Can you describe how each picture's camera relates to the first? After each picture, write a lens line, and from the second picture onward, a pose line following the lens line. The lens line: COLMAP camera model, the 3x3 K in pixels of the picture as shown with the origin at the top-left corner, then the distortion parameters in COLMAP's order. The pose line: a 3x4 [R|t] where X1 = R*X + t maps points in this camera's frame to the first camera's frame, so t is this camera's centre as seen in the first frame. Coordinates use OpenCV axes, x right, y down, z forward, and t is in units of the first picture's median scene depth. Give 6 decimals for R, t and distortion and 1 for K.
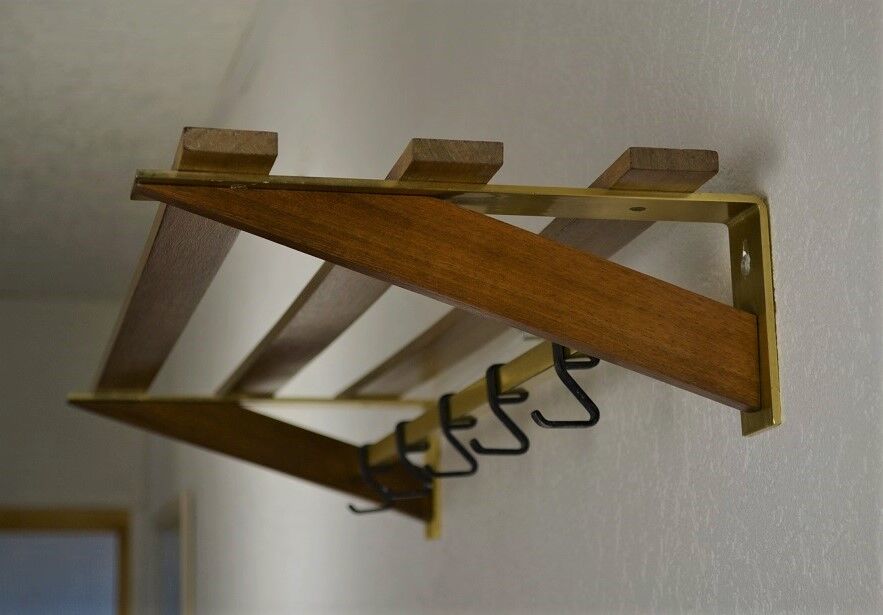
lens RADIAL K [[2113.4, 0, 441.5], [0, 2113.4, 307.5], [0, 0, 1]] dist [0.053590, -0.176447]
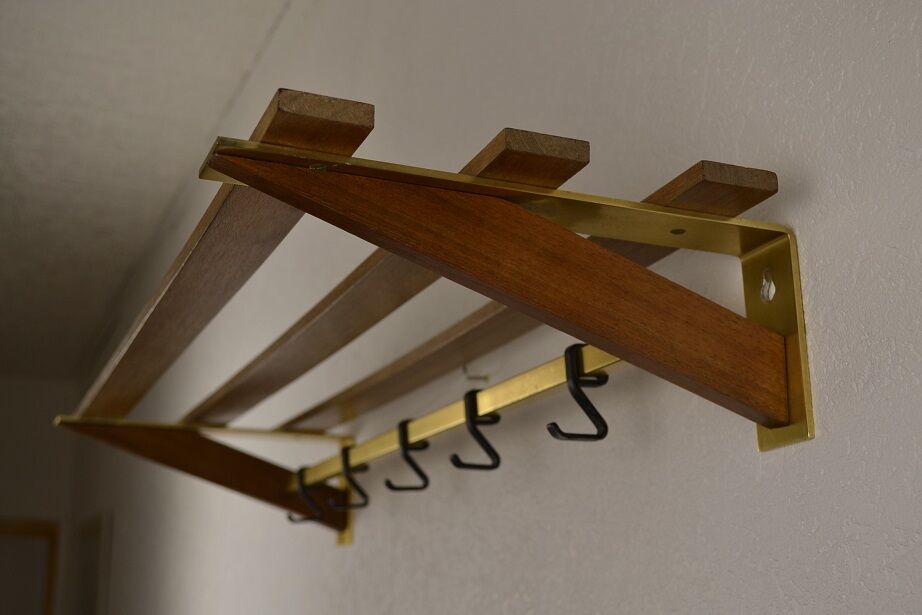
lens RADIAL K [[1211.0, 0, 461.0], [0, 1211.0, 307.5], [0, 0, 1]] dist [-0.015805, 0.004848]
pose [[0.981926, 0.061544, 0.178977, -0.124385], [-0.044890, 0.994401, -0.095660, 0.056020], [-0.183862, 0.085897, 0.979192, 0.438231]]
